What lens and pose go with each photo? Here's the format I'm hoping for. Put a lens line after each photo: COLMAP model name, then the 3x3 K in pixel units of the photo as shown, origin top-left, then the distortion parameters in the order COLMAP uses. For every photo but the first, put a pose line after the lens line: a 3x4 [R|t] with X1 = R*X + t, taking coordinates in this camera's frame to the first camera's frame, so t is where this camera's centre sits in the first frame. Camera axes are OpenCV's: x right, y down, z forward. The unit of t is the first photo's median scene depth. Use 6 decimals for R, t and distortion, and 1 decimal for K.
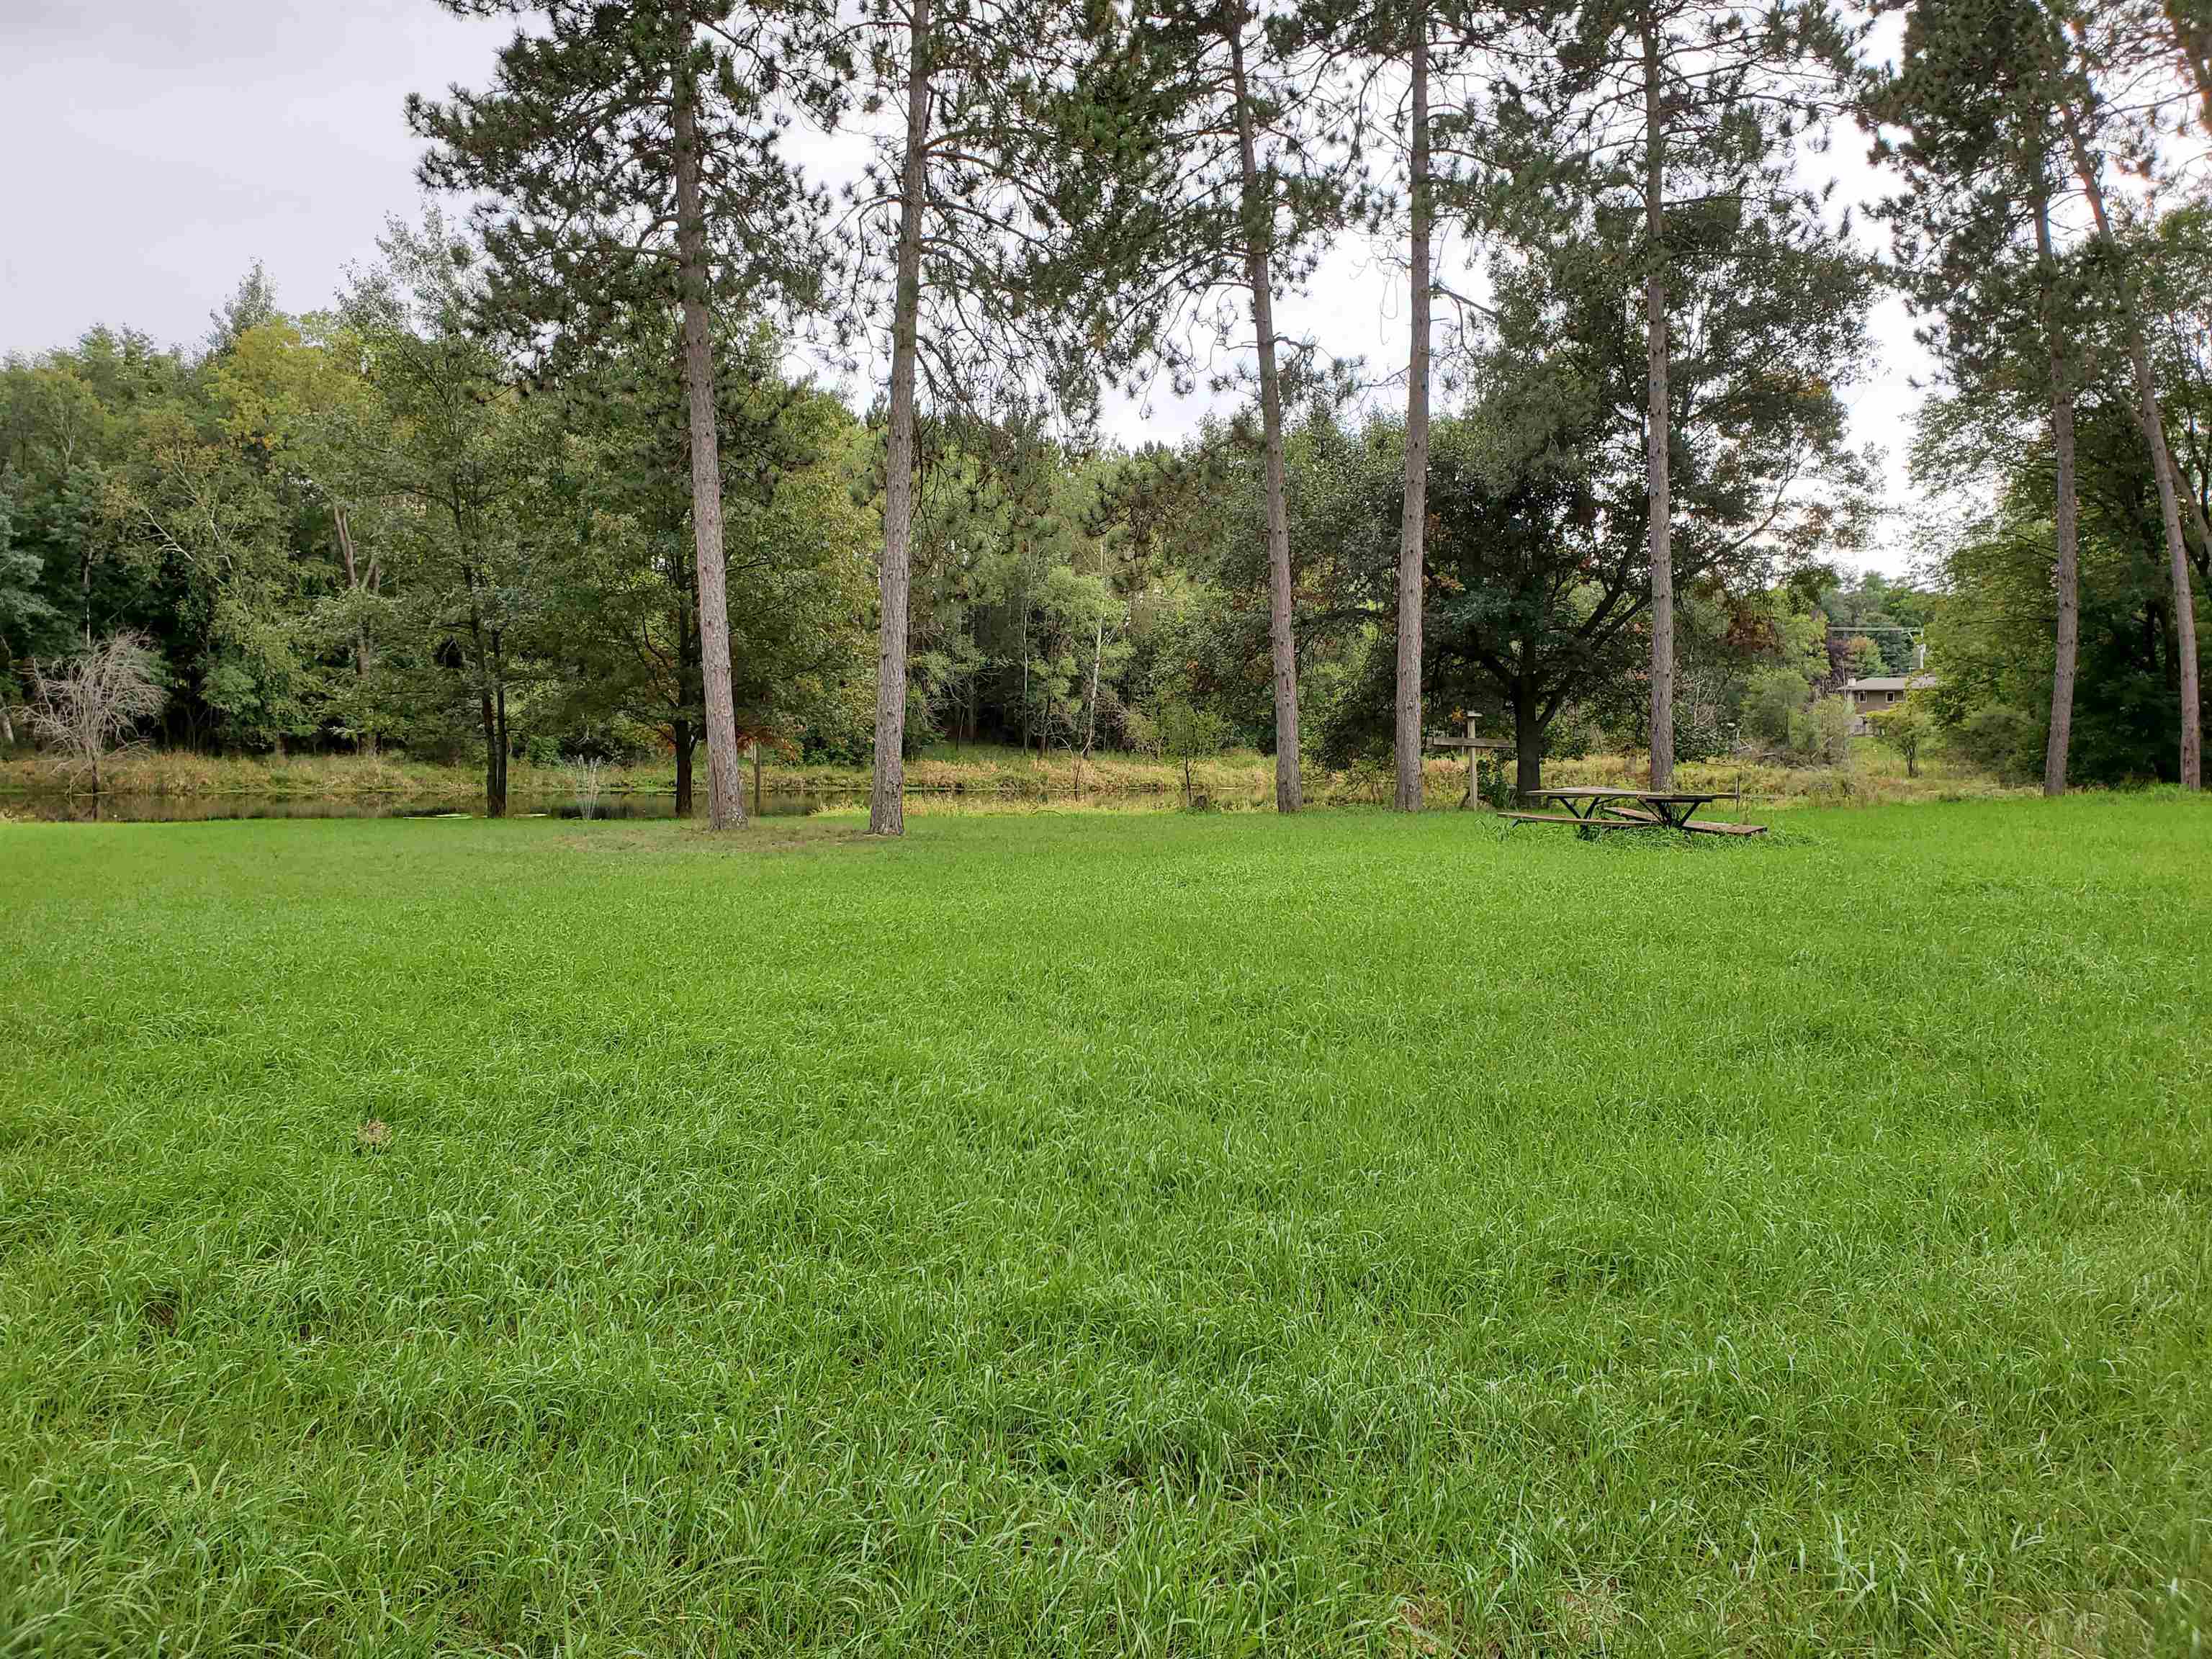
lens RADIAL K [[1645.4, 0, 1128.0], [0, 1645.4, 838.3], [0, 0, 1]] dist [0.003173, -0.005813]
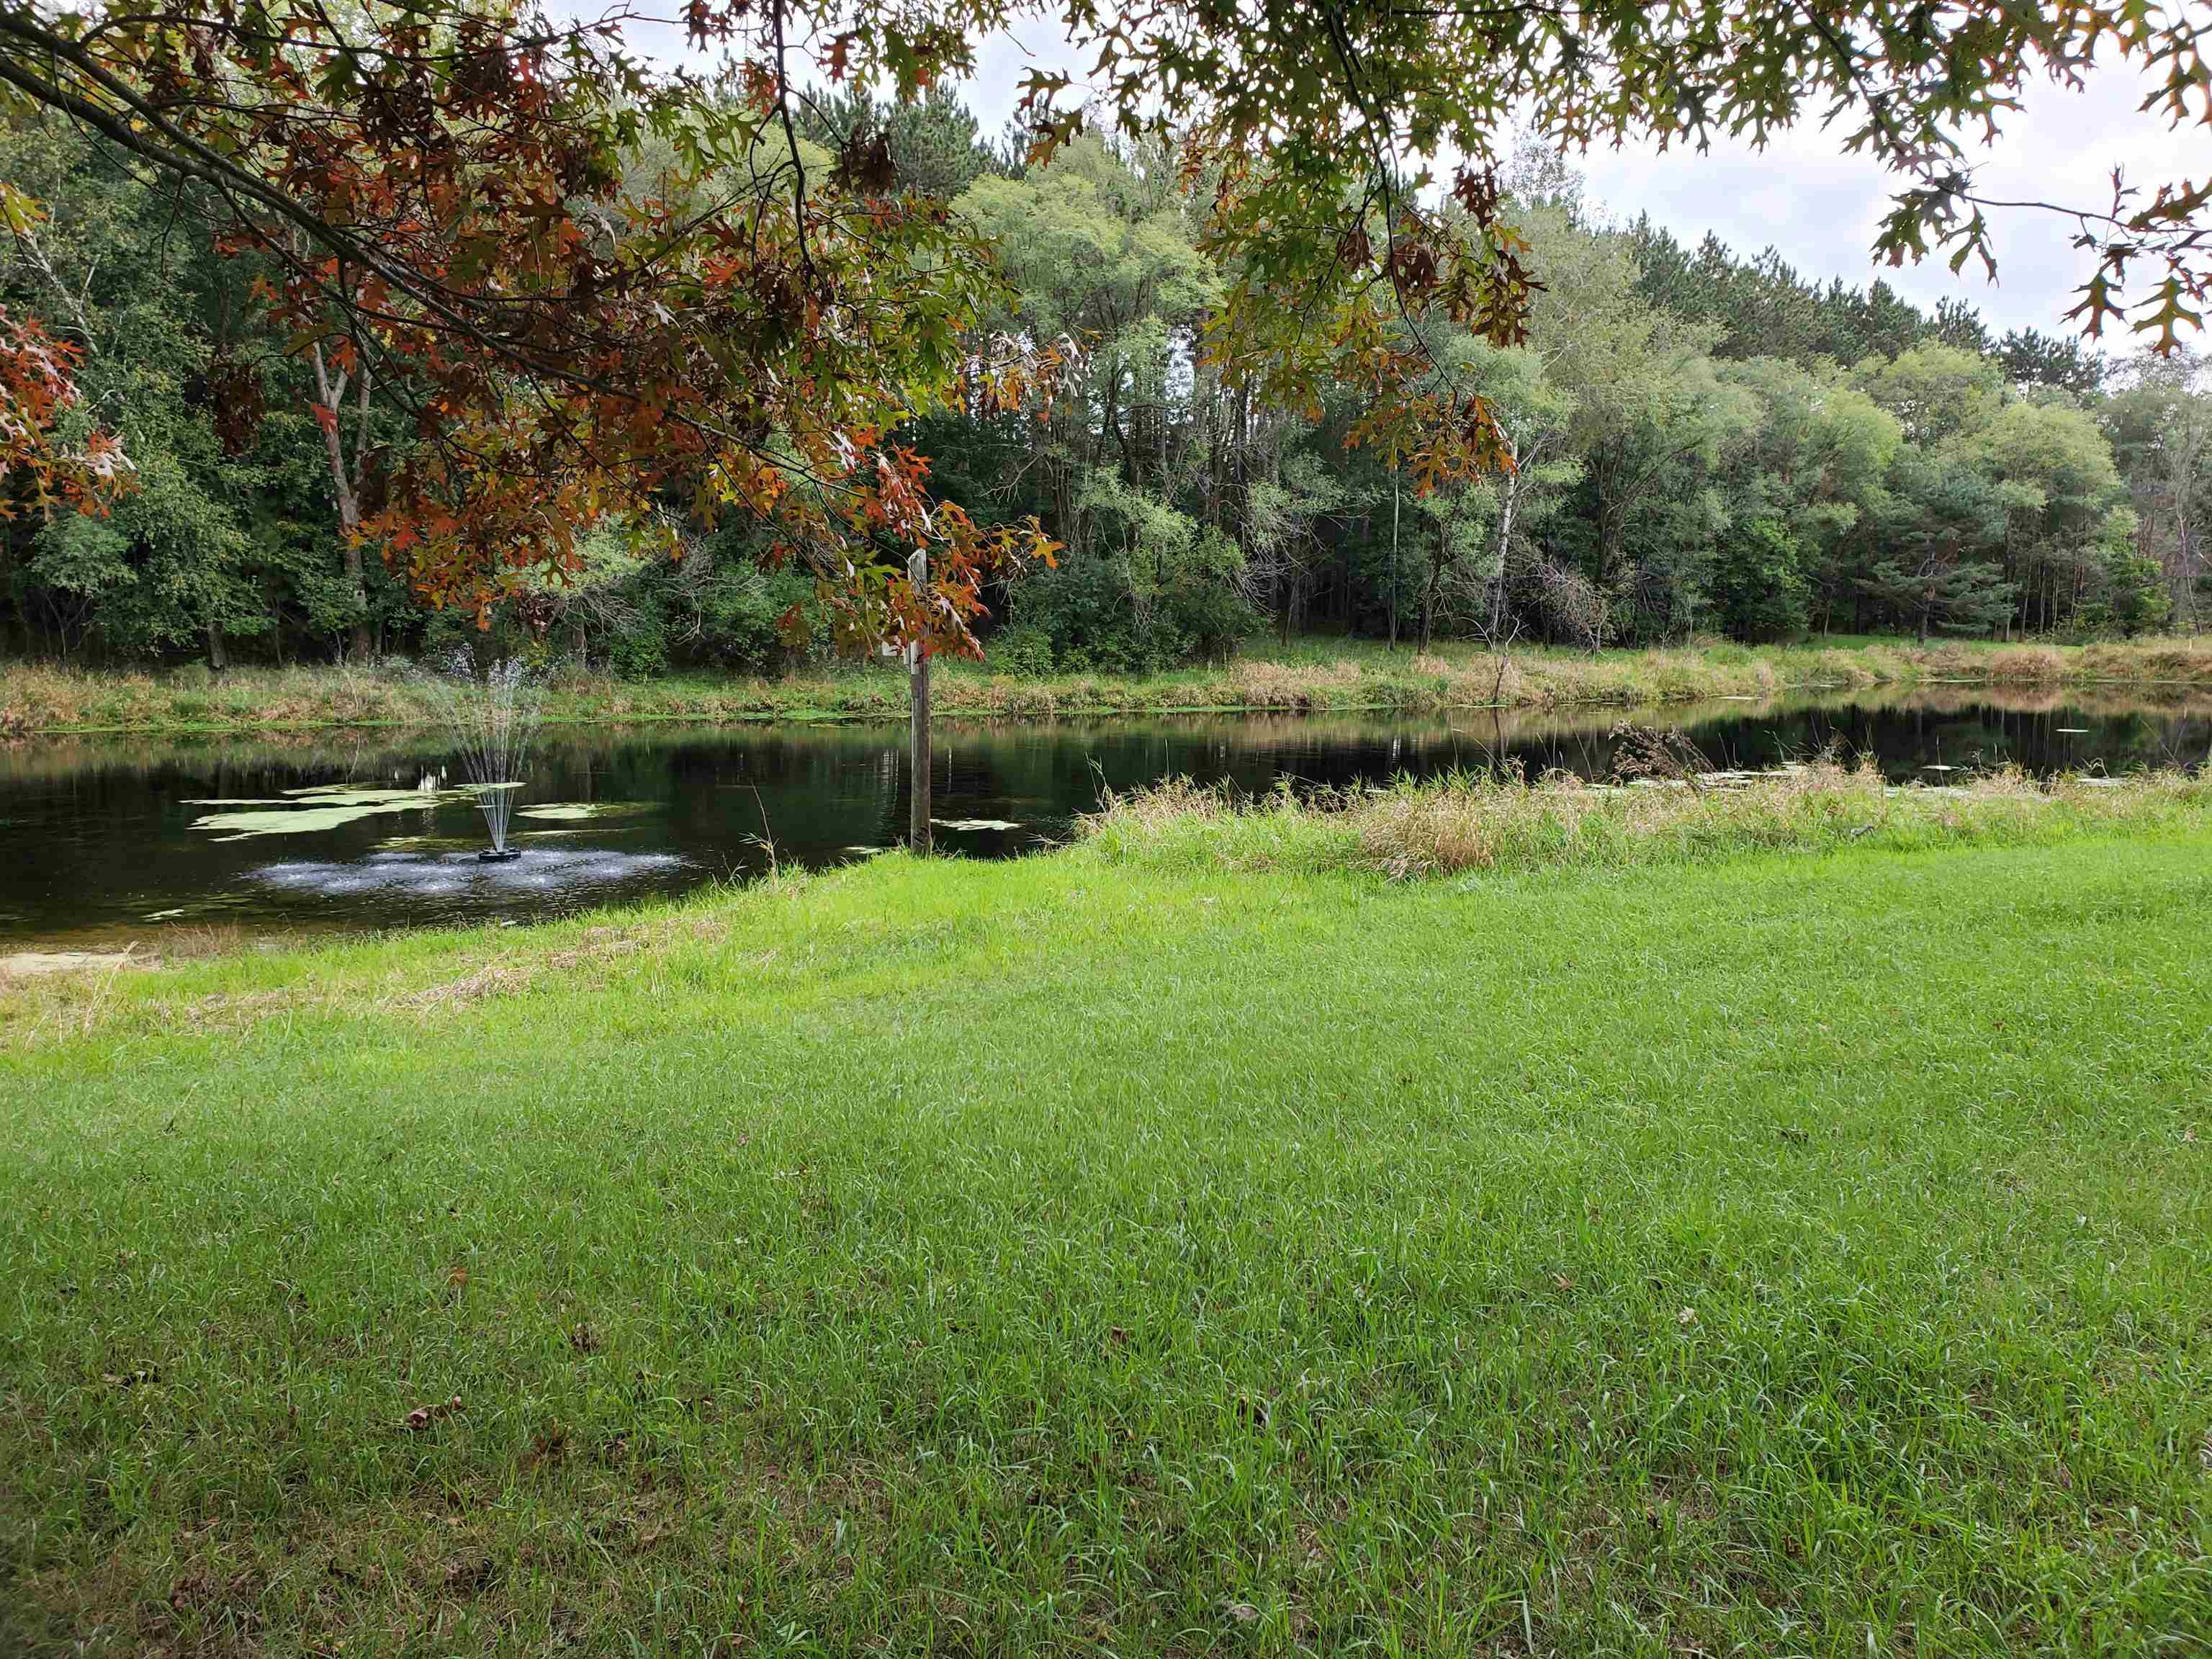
lens RADIAL K [[1645.4, 0, 1112.8], [0, 1645.4, 826.0], [0, 0, 1]] dist [0.003173, -0.005813]
pose [[0.987239, 0.000823, -0.159241, -0.086927], [0.007271, 0.998711, 0.050244, -0.019865], [0.159077, -0.050760, 0.985960, 0.450943]]
